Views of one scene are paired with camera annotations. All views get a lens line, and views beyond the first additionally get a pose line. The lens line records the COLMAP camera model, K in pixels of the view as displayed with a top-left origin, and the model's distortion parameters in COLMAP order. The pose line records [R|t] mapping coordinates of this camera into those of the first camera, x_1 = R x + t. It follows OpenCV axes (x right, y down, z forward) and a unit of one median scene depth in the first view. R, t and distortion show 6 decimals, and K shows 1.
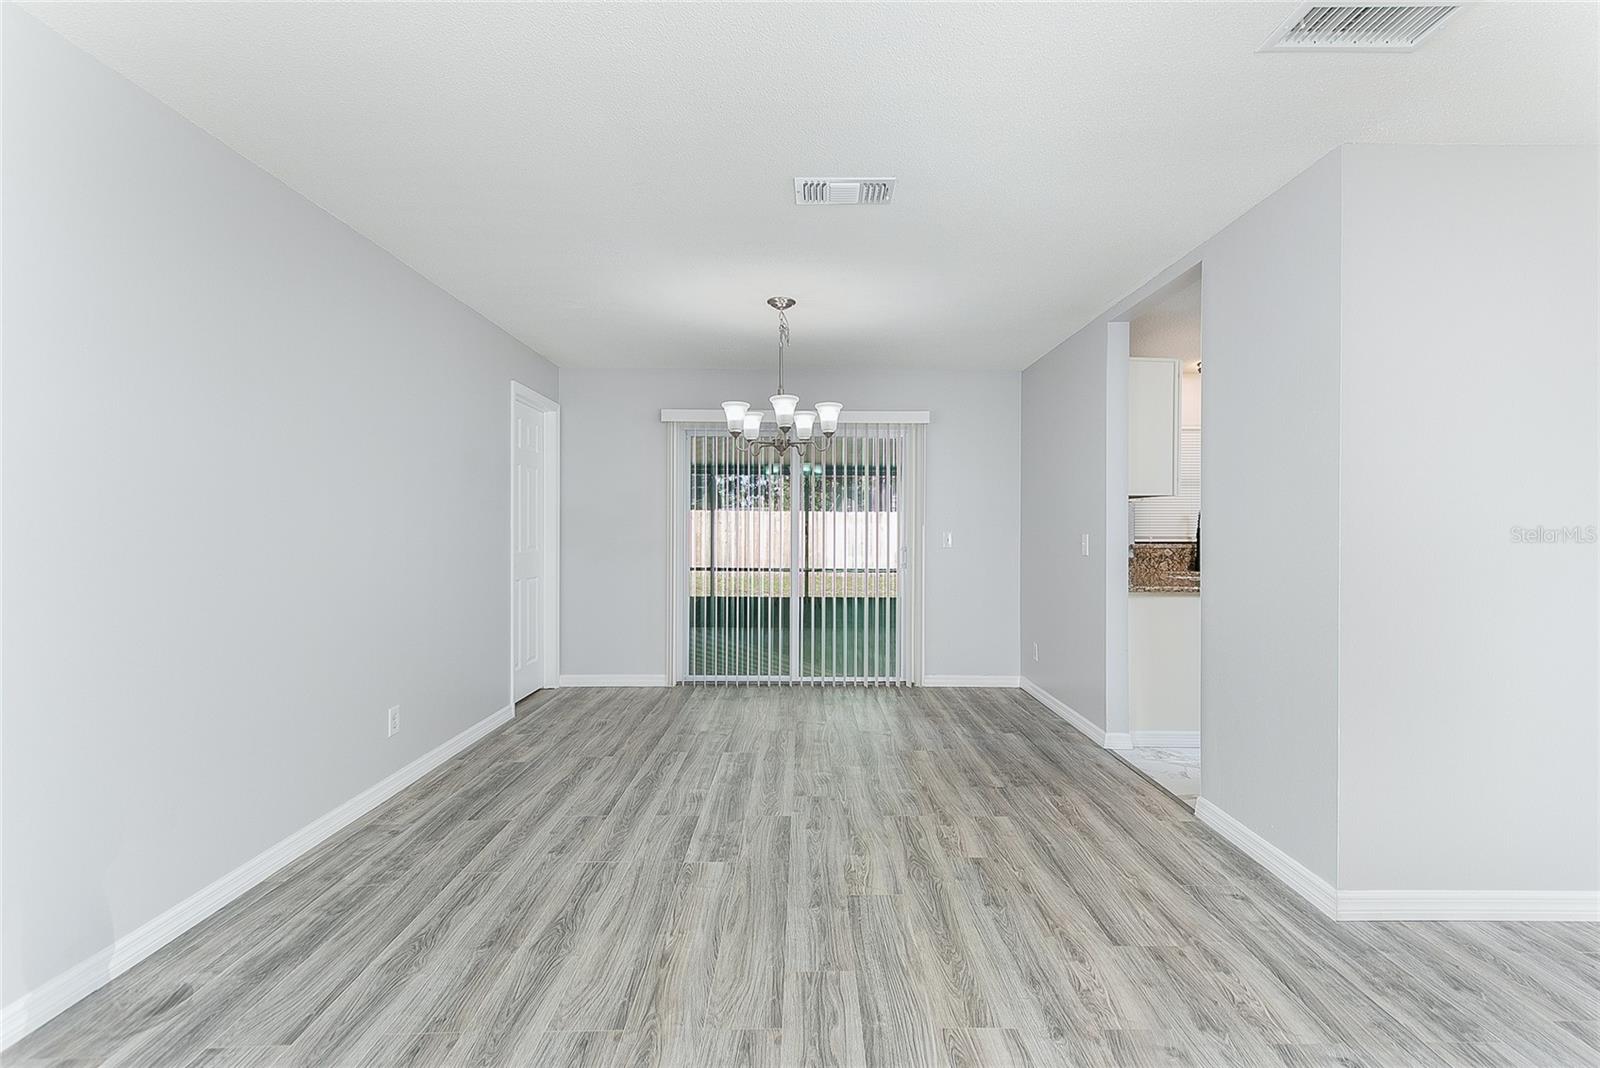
lens RADIAL K [[740.4, 0, 805.3], [0, 740.4, 529.6], [0, 0, 1]] dist [0.016879, -0.001105]
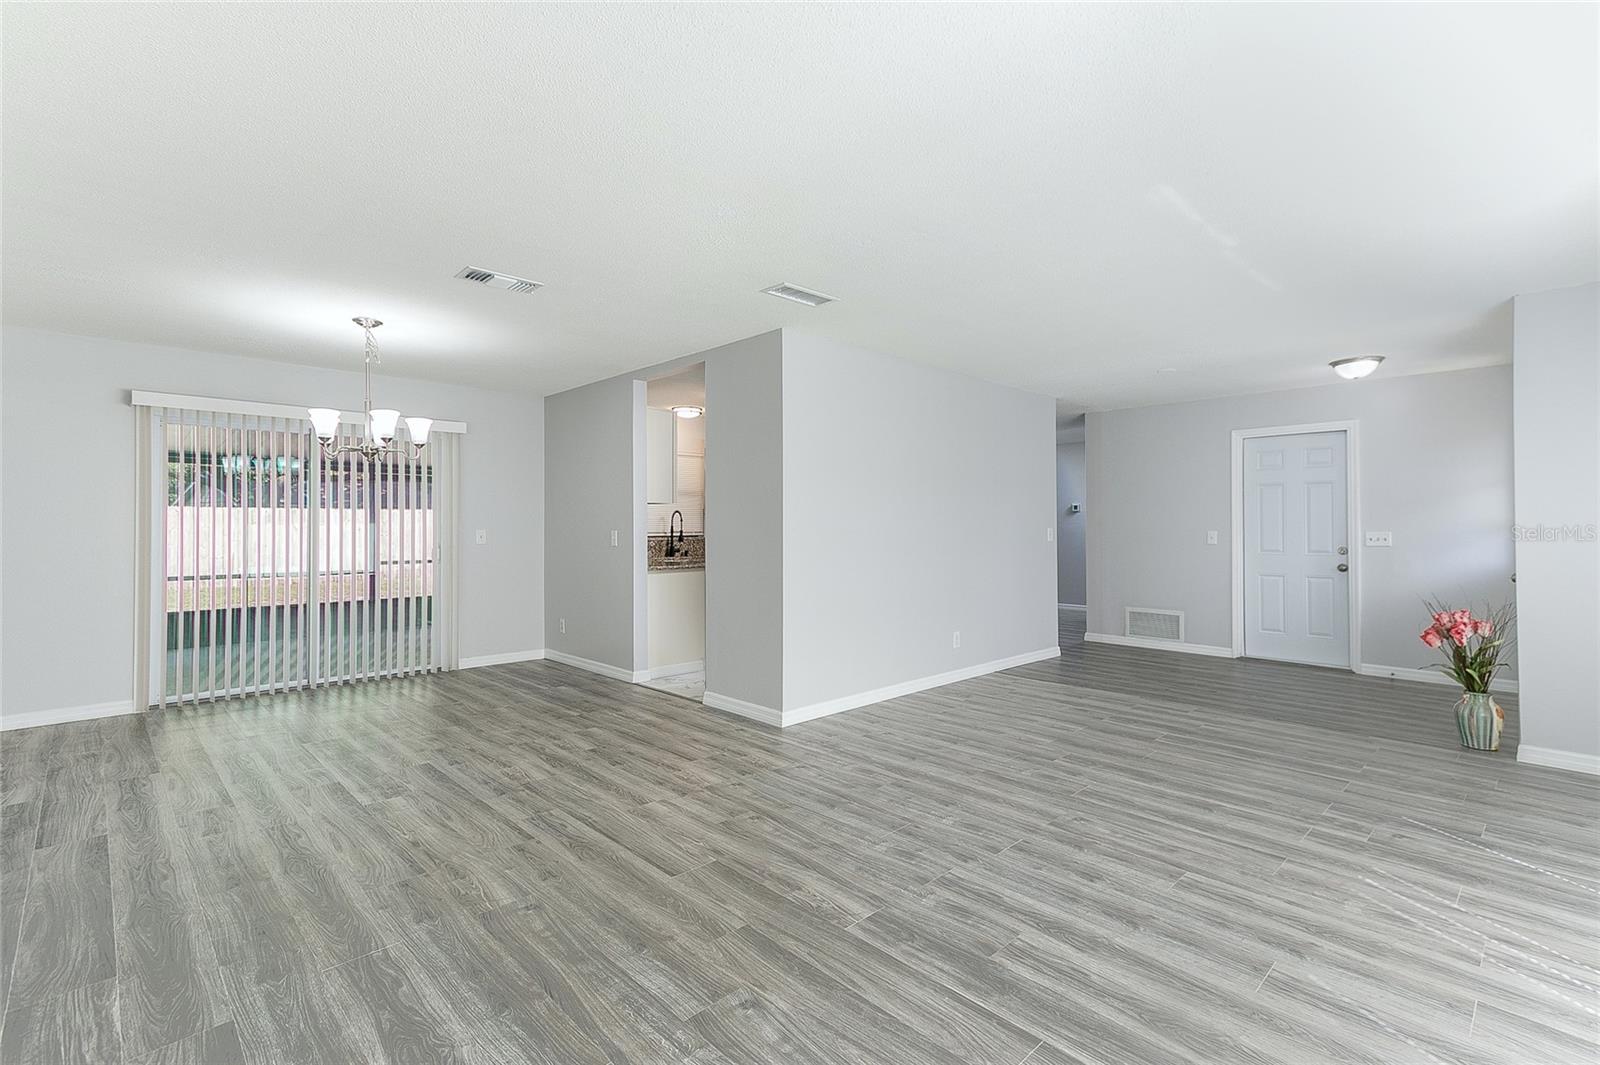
lens RADIAL K [[727.9, 0, 843.0], [0, 727.9, 515.5], [0, 0, 1]] dist [0.025326, -0.000673]
pose [[0.703625, 0.006451, 0.710542, -0.432825], [0.005255, 0.999884, -0.014281, -0.000070], [-0.710552, 0.013782, 0.703510, -0.369073]]
